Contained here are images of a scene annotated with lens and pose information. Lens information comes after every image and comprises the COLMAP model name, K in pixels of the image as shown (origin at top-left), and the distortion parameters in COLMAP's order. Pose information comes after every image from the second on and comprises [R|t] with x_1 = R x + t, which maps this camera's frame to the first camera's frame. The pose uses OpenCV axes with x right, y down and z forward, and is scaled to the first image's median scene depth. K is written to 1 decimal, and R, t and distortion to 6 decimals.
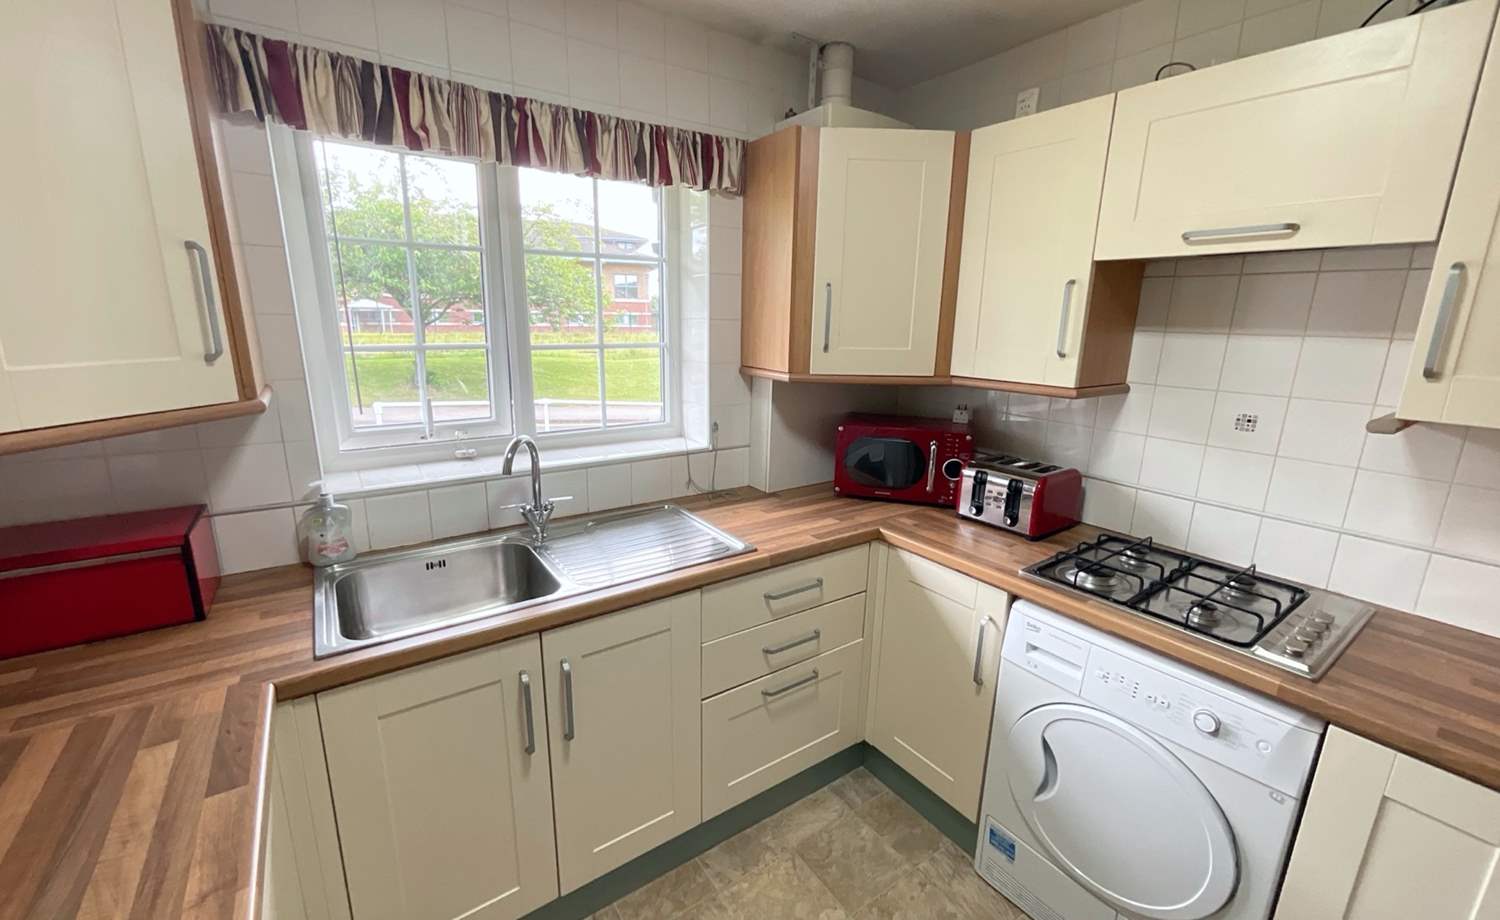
lens RADIAL K [[609.4, 0, 748.7], [0, 609.4, 459.4], [0, 0, 1]] dist [-0.003418, 0.000965]
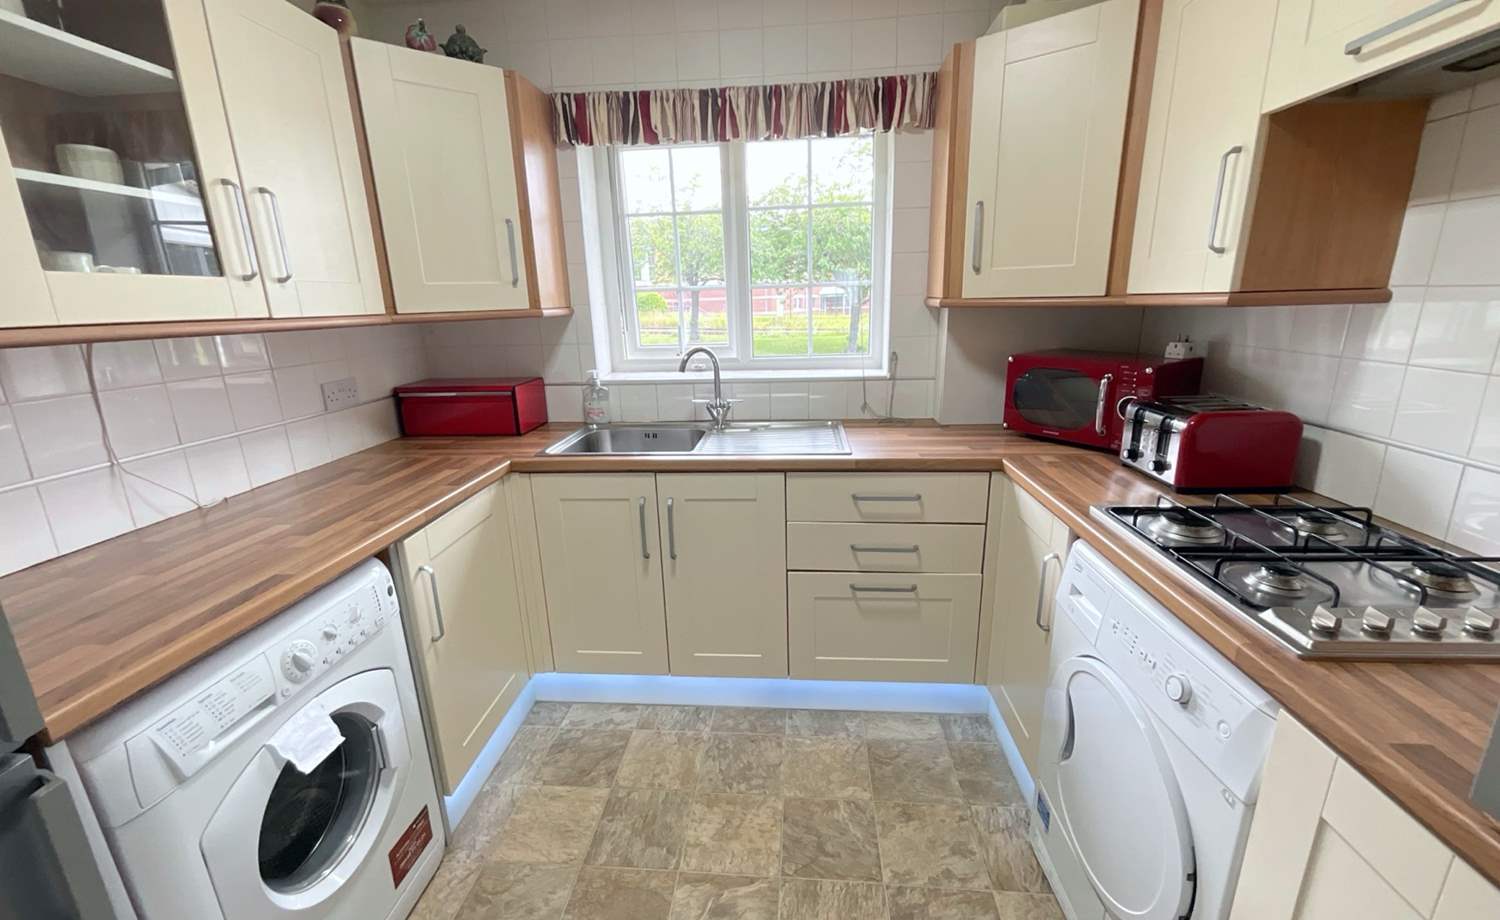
lens RADIAL K [[609.4, 0, 748.7], [0, 609.4, 459.4], [0, 0, 1]] dist [-0.003418, 0.000965]
pose [[0.767423, 0.124596, -0.628918, 0.576228], [-0.107240, 0.992061, 0.065681, 0.106962], [0.632109, 0.017040, 0.774692, 0.023625]]
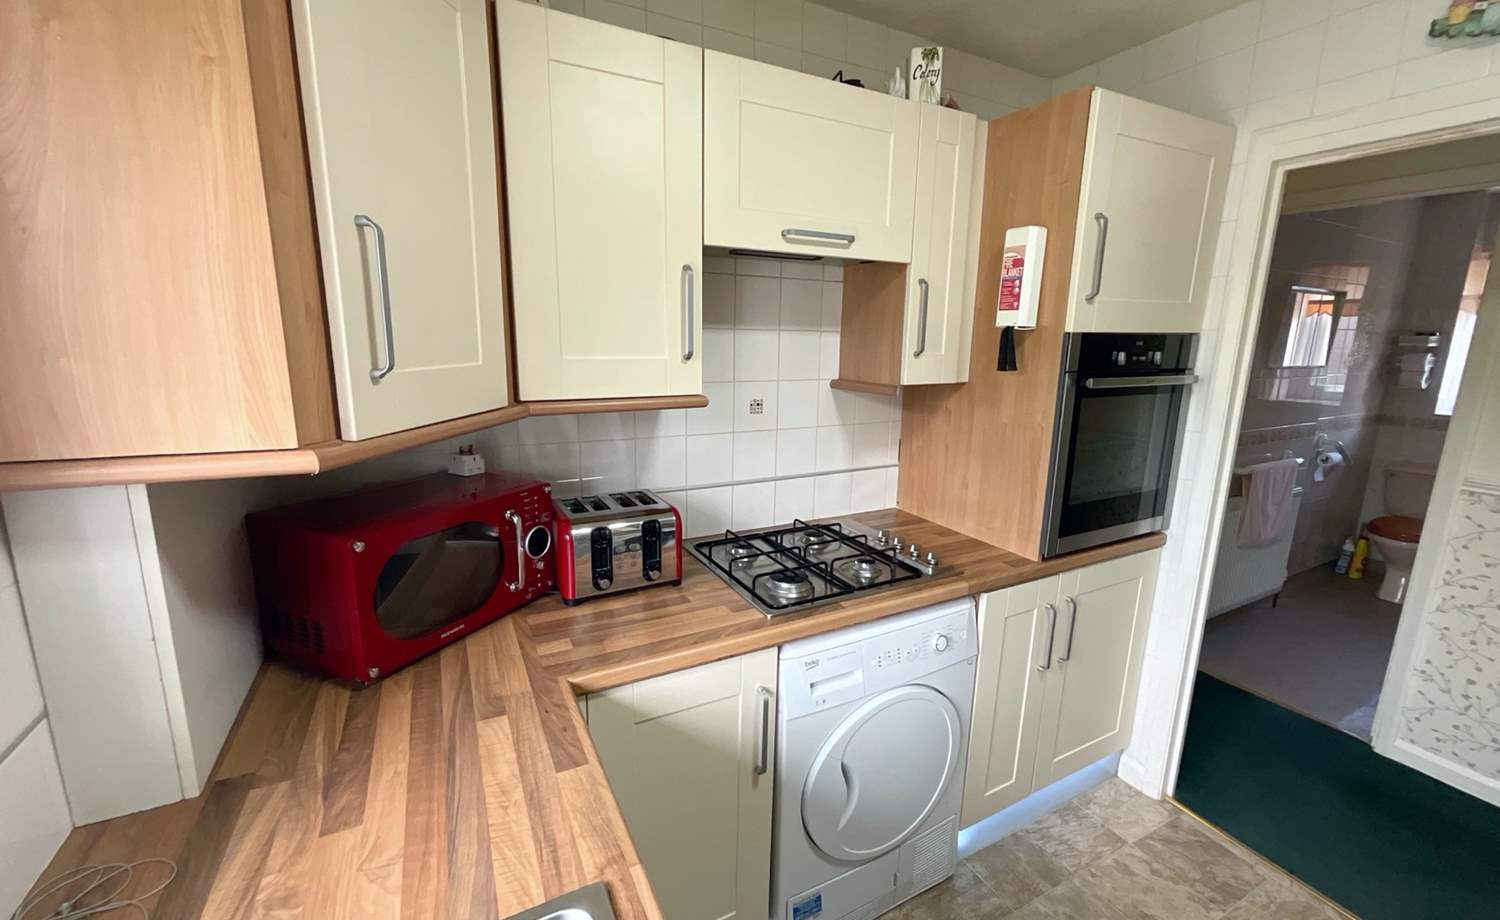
lens RADIAL K [[609.4, 0, 748.7], [0, 609.4, 459.4], [0, 0, 1]] dist [-0.003418, 0.000965]
pose [[0.128899, -0.213227, 0.968462, -0.302673], [0.215448, 0.959303, 0.182535, -0.170556], [-0.967971, 0.185125, 0.169593, 0.807508]]
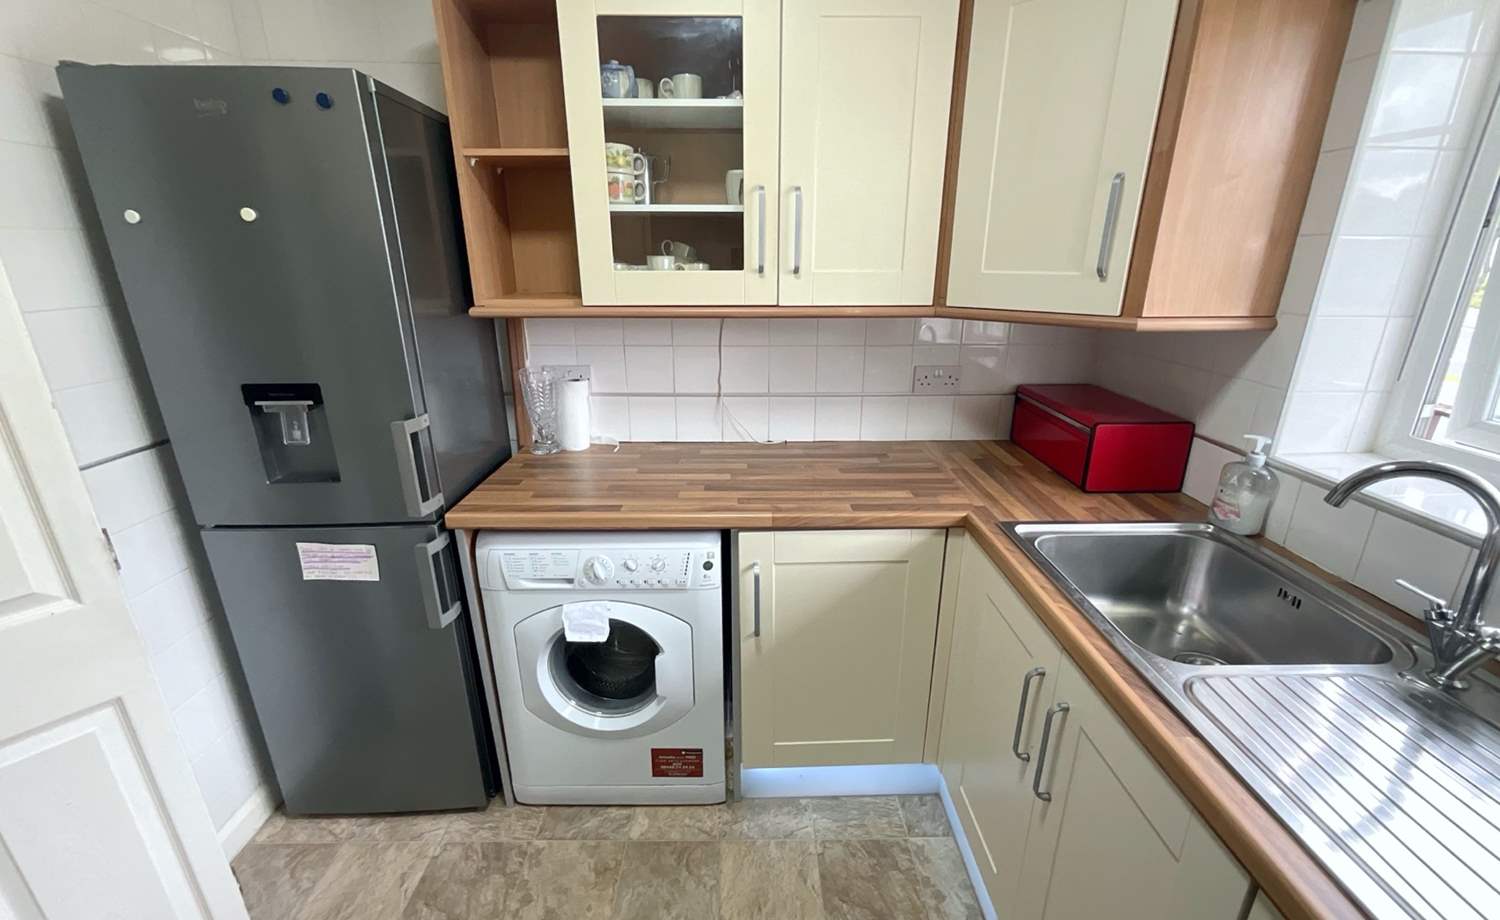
lens RADIAL K [[609.4, 0, 748.7], [0, 609.4, 459.4], [0, 0, 1]] dist [-0.003418, 0.000965]
pose [[-0.564150, 0.243350, -0.788997, 0.350399], [-0.201229, 0.886244, 0.417227, -0.135815], [0.800776, 0.394147, -0.451006, 0.741991]]
